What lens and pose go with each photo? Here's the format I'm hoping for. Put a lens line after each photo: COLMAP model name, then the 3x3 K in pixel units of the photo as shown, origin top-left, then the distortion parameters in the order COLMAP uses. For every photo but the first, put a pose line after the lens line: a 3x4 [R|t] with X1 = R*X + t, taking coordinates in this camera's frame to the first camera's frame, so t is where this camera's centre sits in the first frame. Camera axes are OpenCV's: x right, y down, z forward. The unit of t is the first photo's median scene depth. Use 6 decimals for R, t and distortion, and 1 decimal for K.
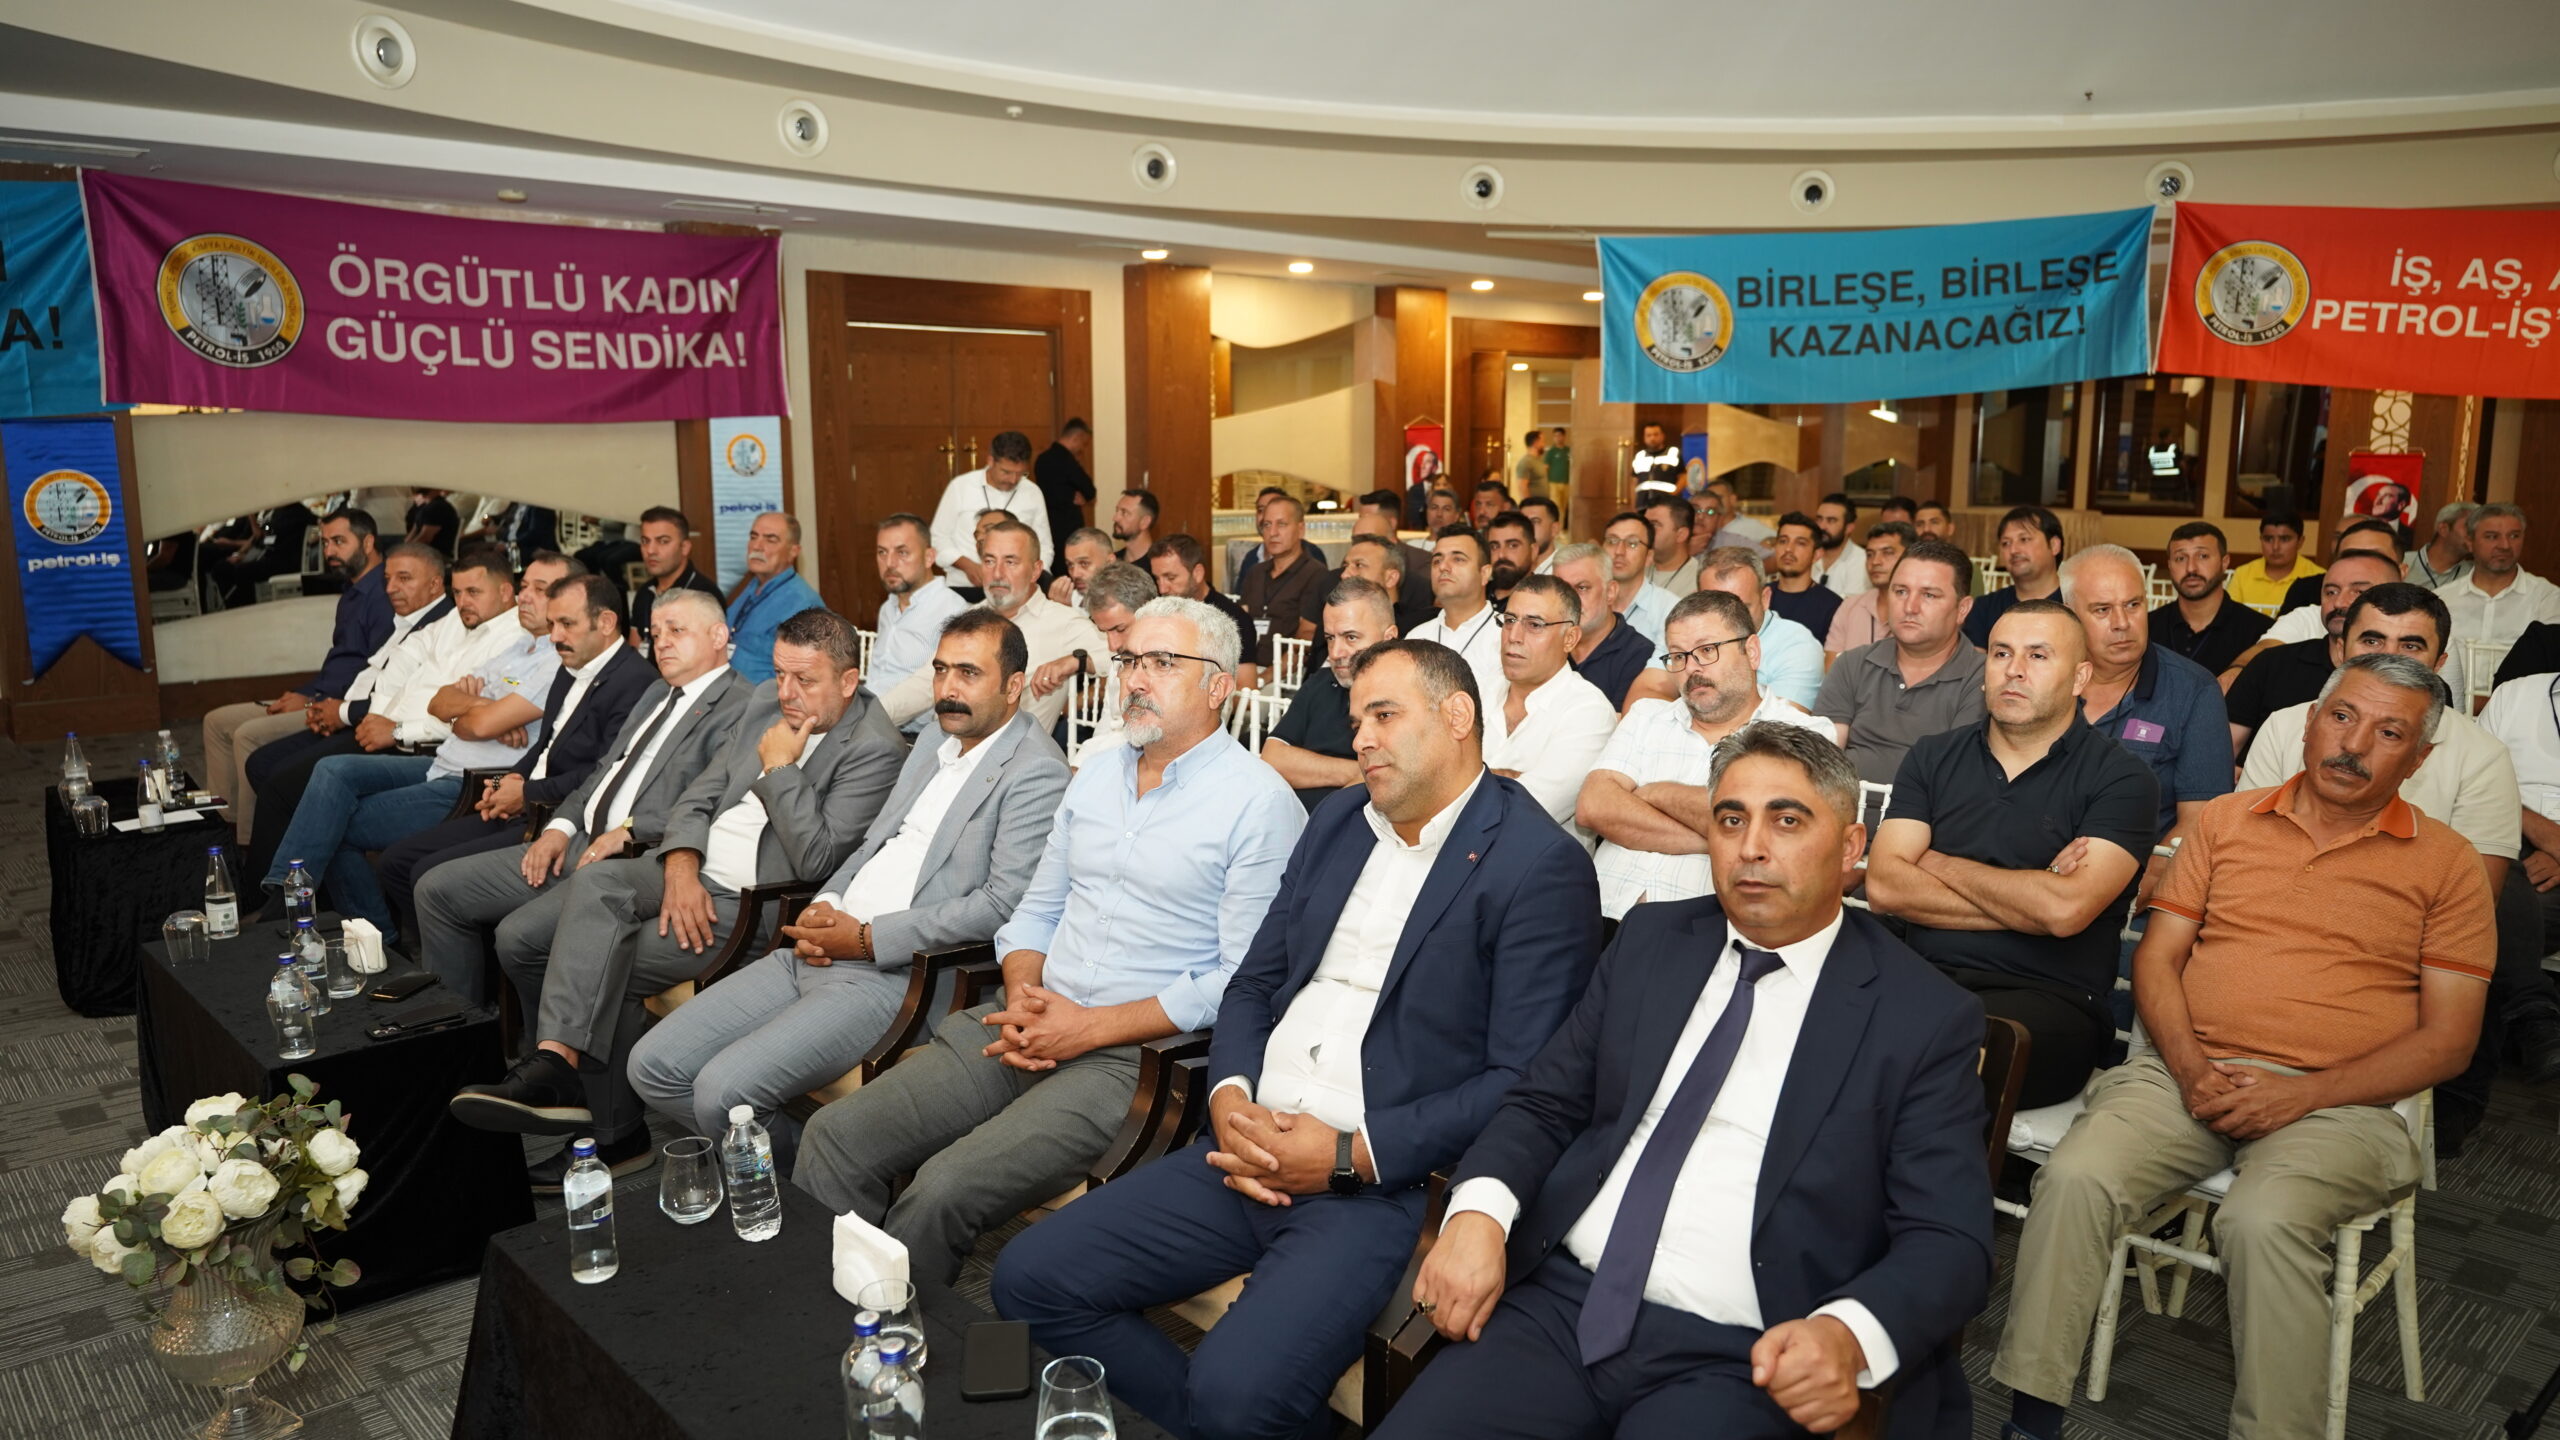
lens RADIAL K [[1706.3, 0, 1281.9], [0, 1706.3, 721.5], [0, 0, 1]] dist [-0.006319, -0.004868]
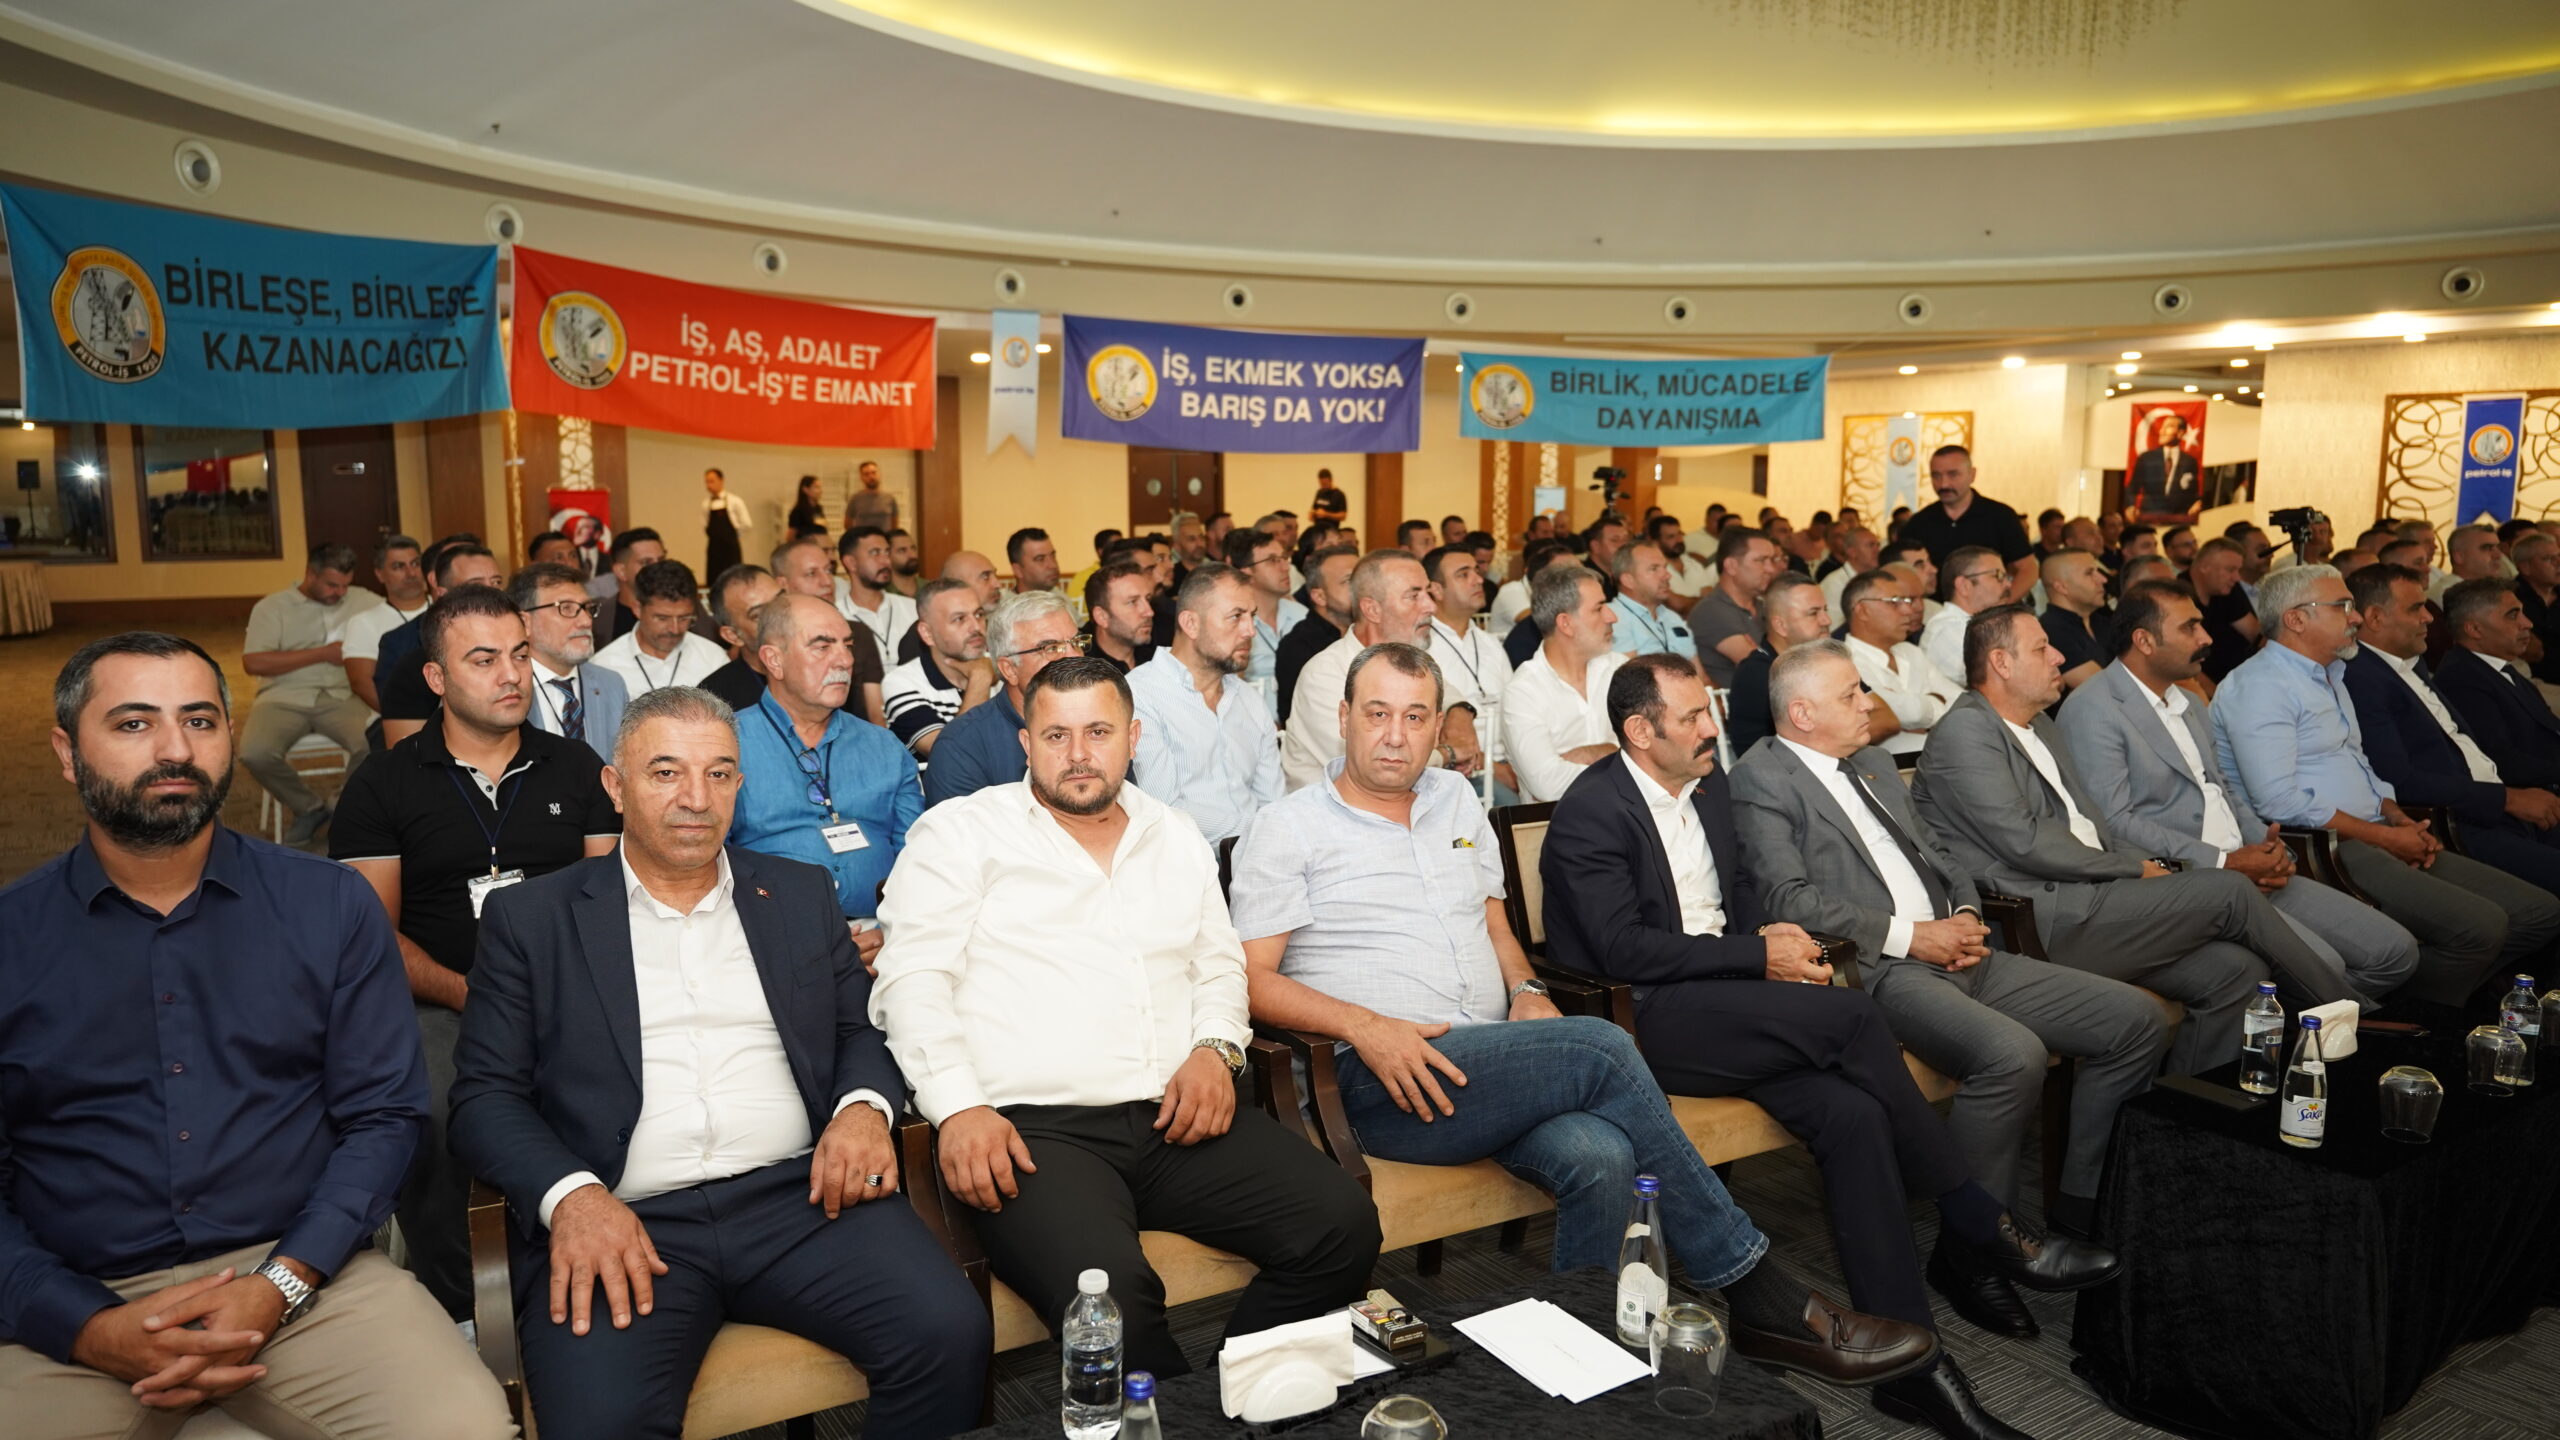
lens RADIAL K [[1706.3, 0, 1280.0], [0, 1706.3, 706.1], [0, 0, 1]] dist [-0.006319, -0.004868]
pose [[0.172259, -0.124545, 0.977147, -0.434176], [0.159041, 0.982477, 0.097188, -0.058563], [-0.972128, 0.138665, 0.189048, 0.396586]]
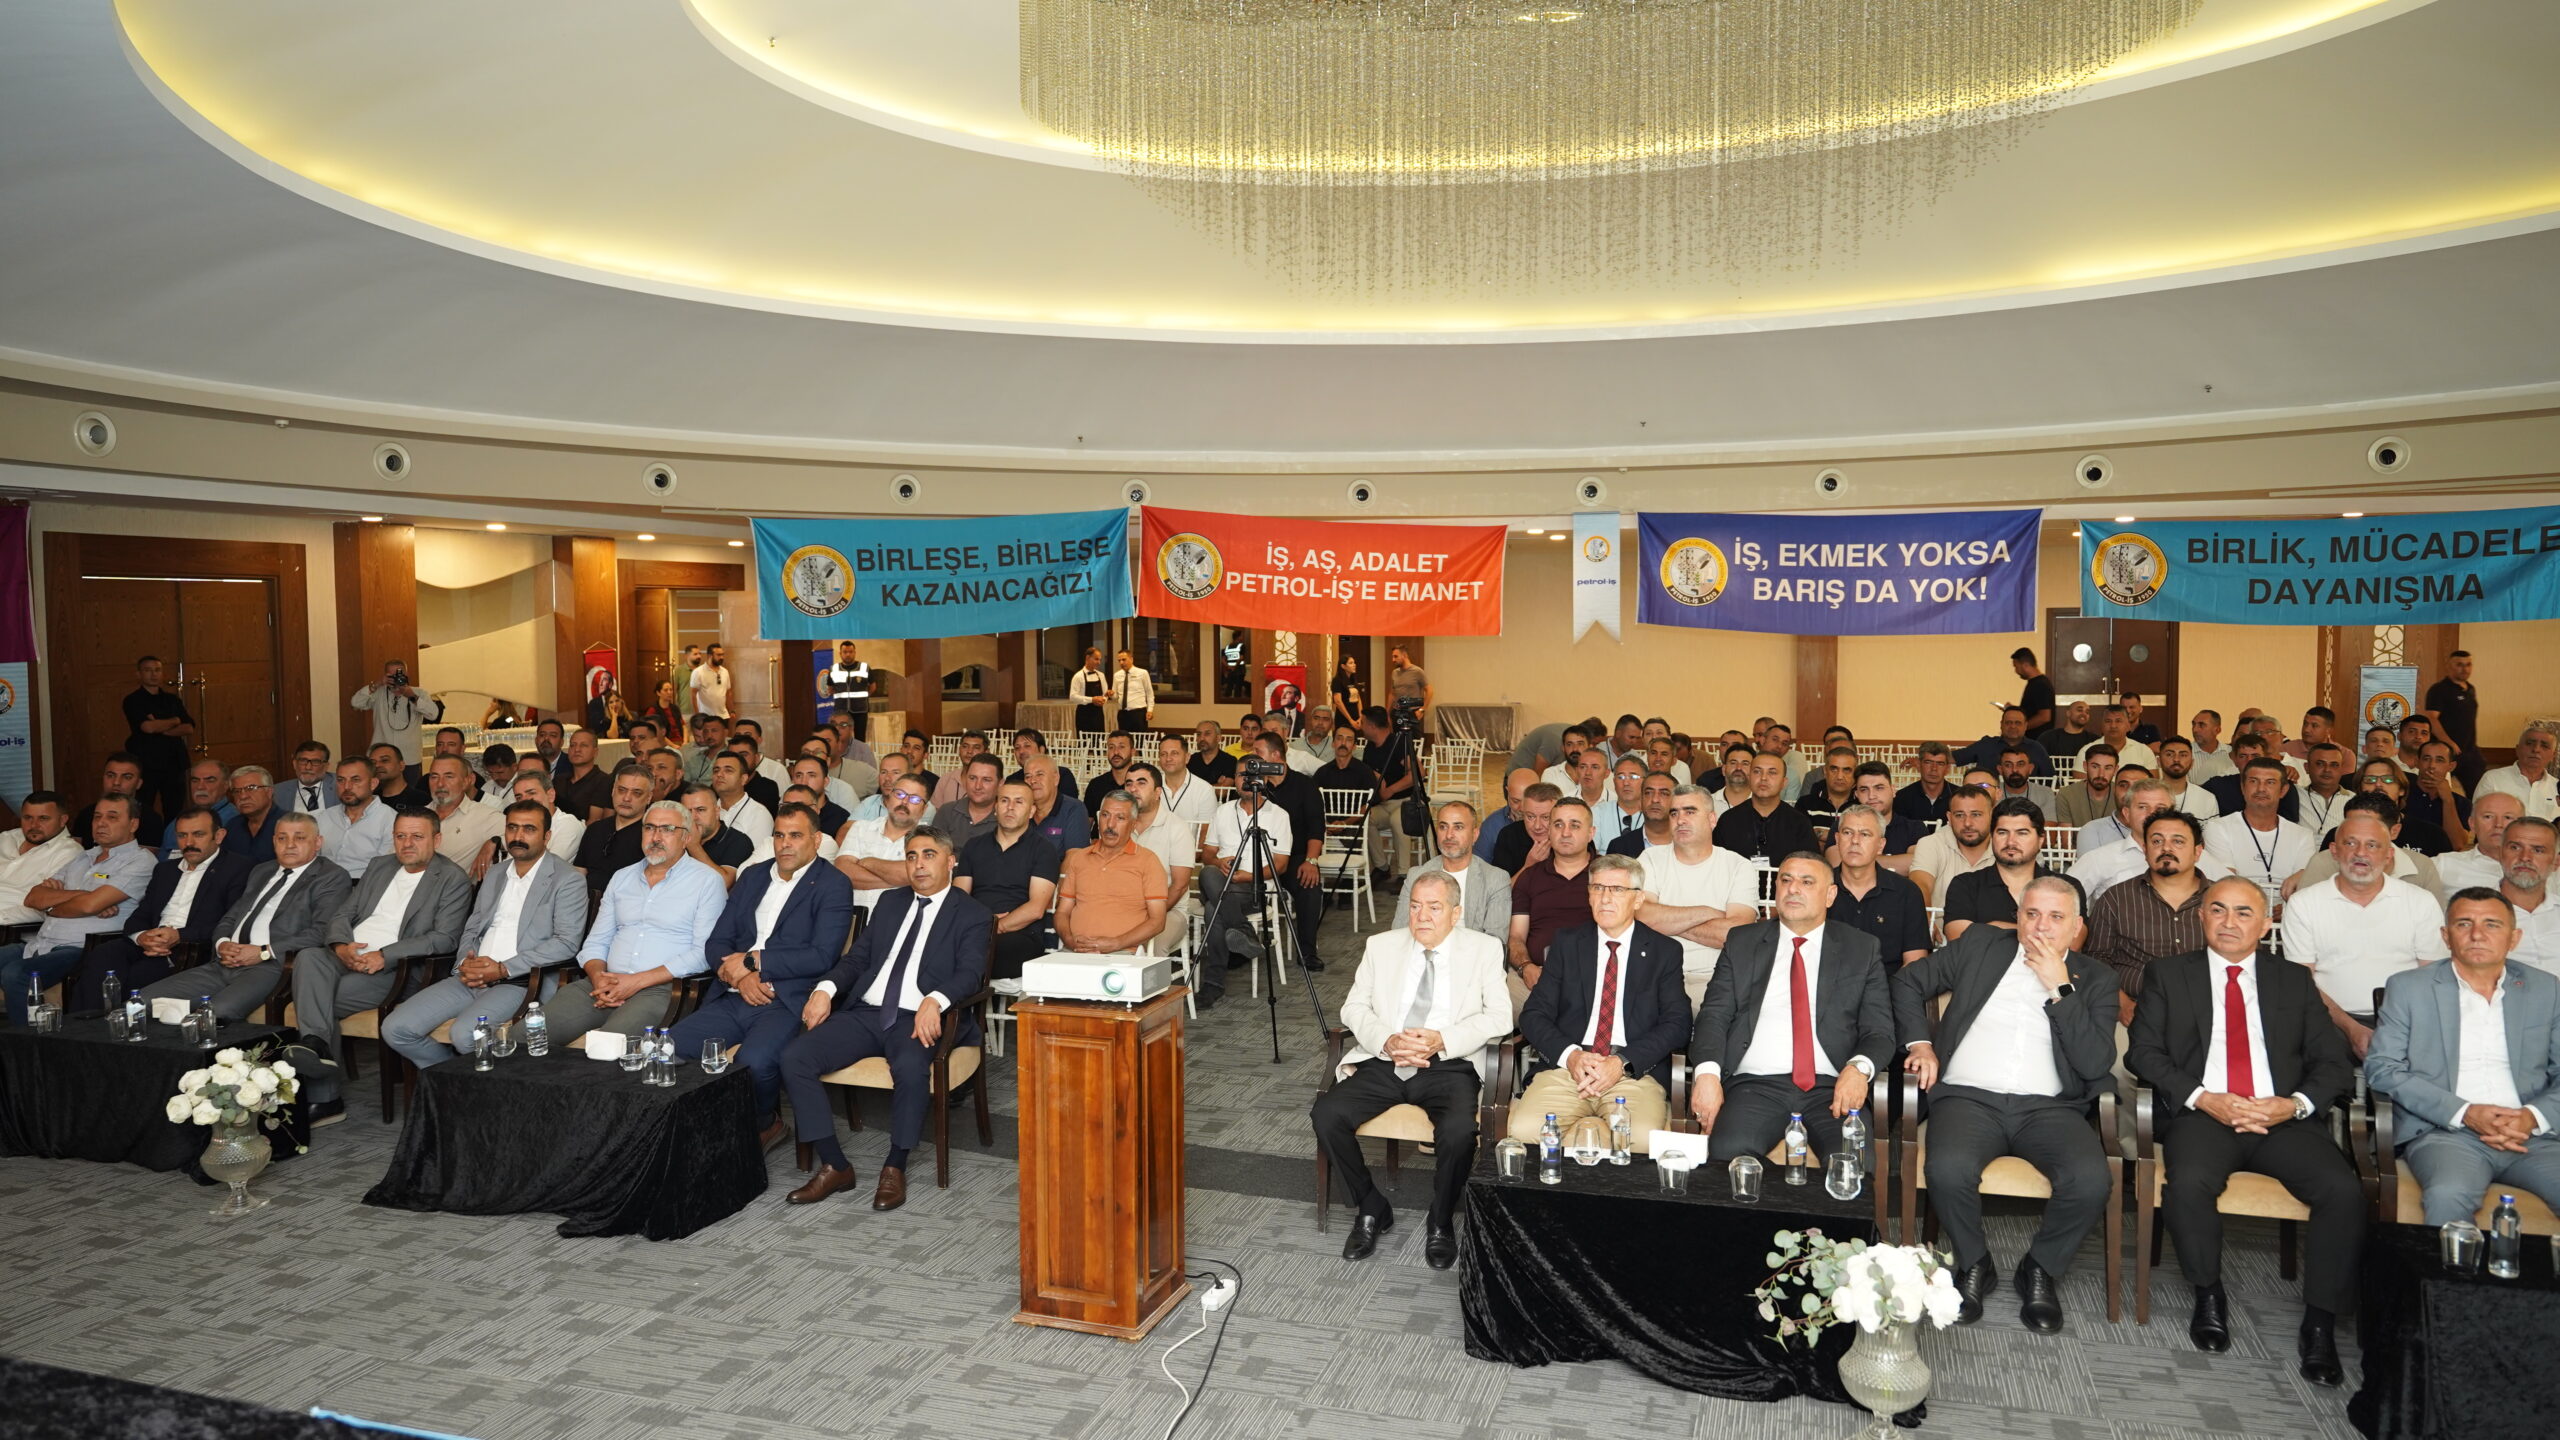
lens RADIAL K [[1706.3, 0, 1275.8], [0, 1706.3, 713.0], [0, 0, 1]] dist [-0.006319, -0.004868]
pose [[0.873538, -0.029172, 0.485880, -0.114185], [0.082670, 0.992592, -0.089033, 0.022896], [-0.479683, 0.117942, 0.869479, -0.358254]]
